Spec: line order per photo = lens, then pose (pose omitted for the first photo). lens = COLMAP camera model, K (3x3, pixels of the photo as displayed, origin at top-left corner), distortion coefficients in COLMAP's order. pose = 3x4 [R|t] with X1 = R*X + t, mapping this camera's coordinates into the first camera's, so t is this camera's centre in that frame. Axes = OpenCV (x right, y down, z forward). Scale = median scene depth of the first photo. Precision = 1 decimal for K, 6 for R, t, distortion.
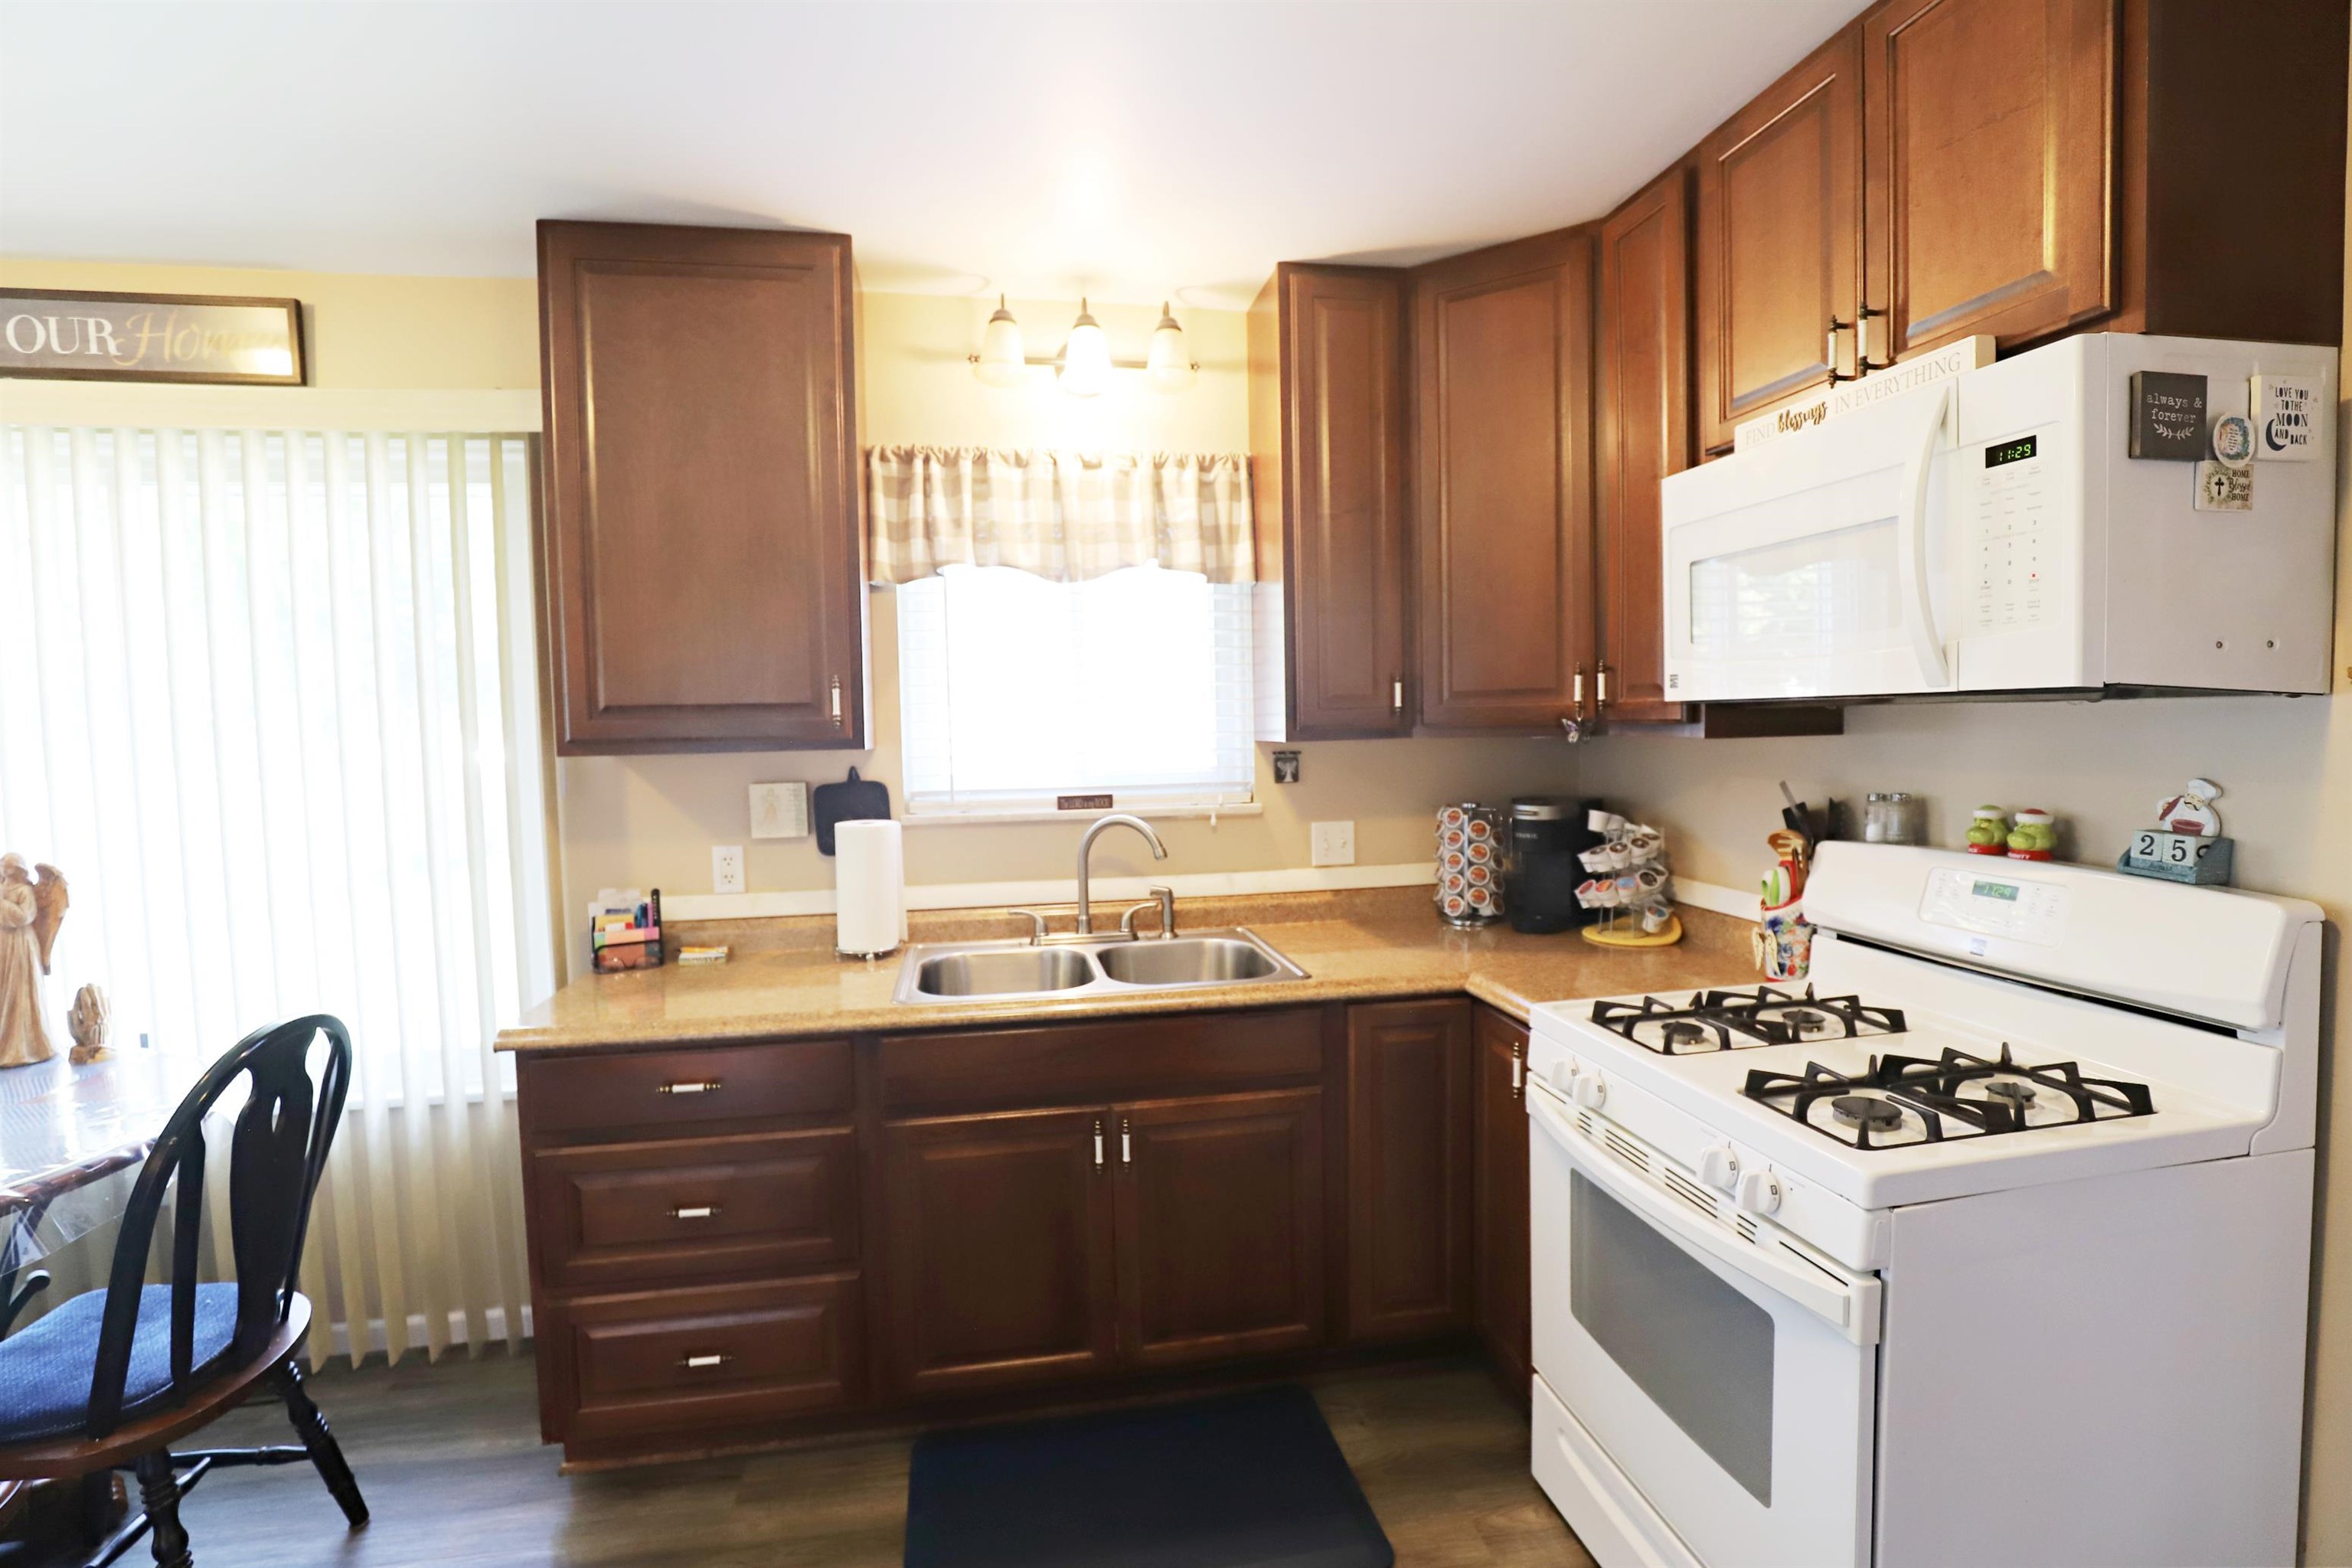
lens RADIAL K [[1082.1, 0, 1176.0], [0, 1082.1, 784.0], [0, 0, 1]] dist [-0.027957, 0.000849]
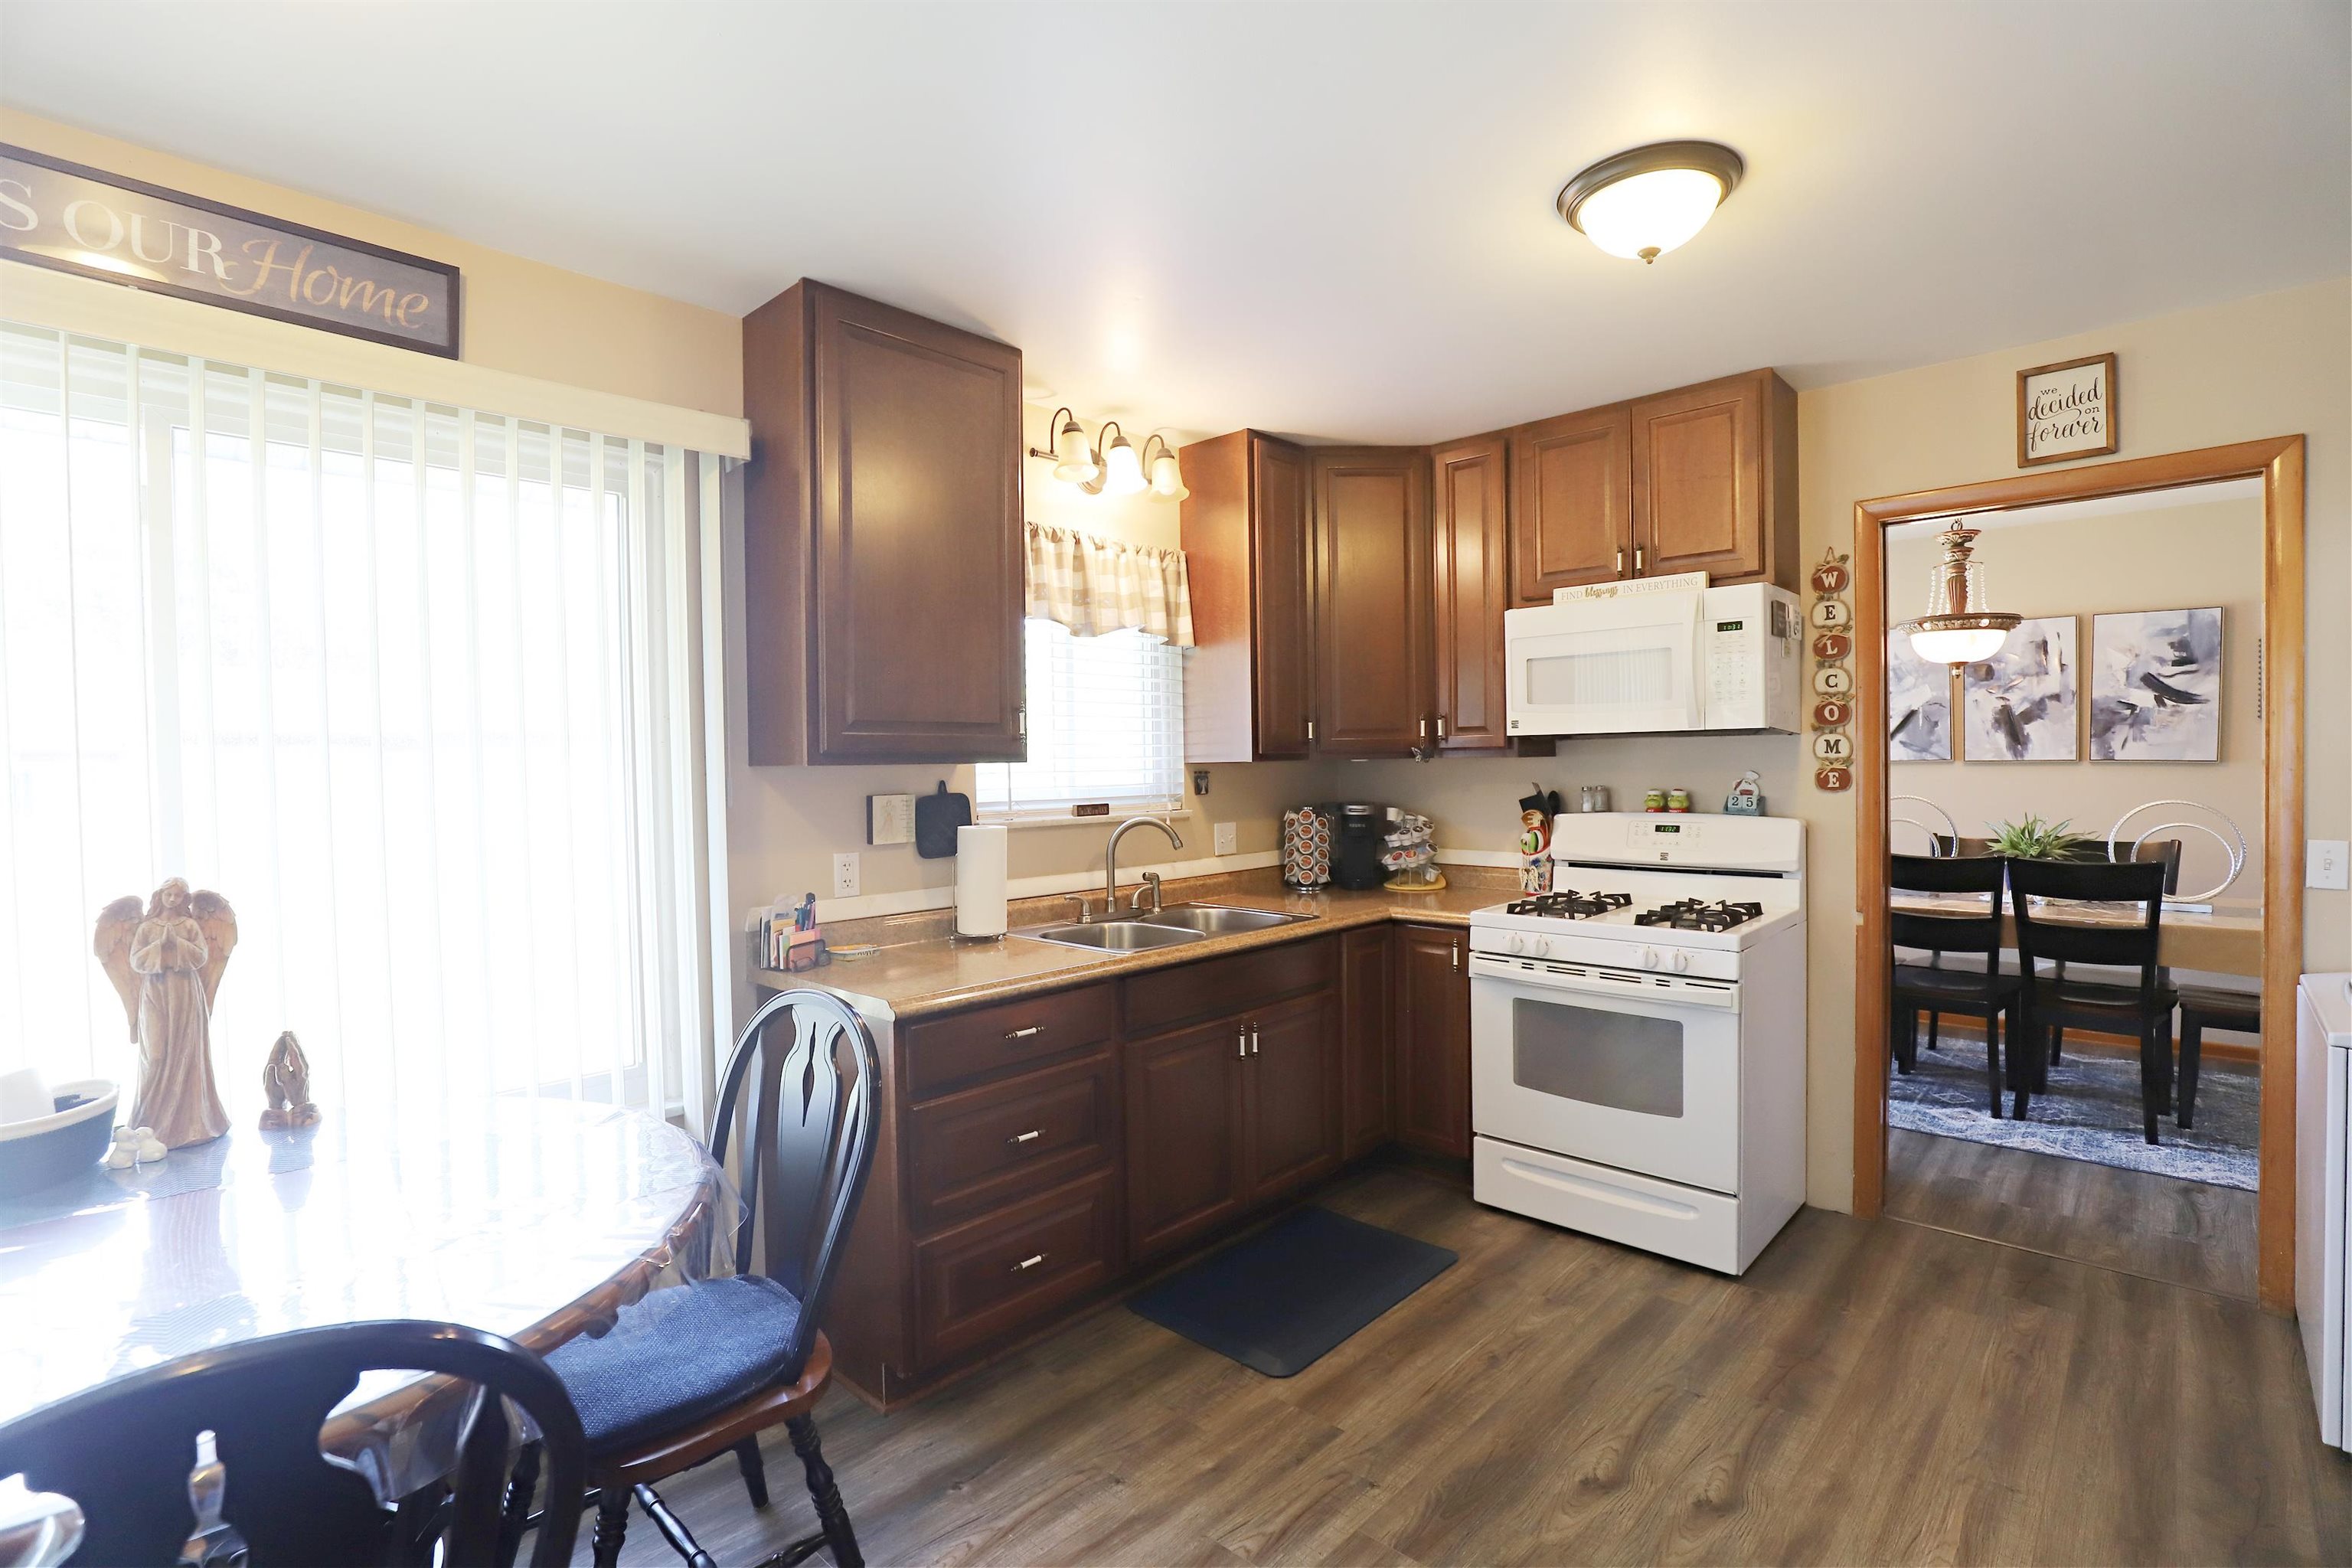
lens RADIAL K [[1082.1, 0, 1176.0], [0, 1082.1, 784.0], [0, 0, 1]] dist [-0.027957, 0.000849]
pose [[0.809034, -0.003775, 0.587750, -0.865736], [0.032896, 0.998703, -0.038866, 0.045183], [-0.586841, 0.050779, 0.808108, -0.091123]]
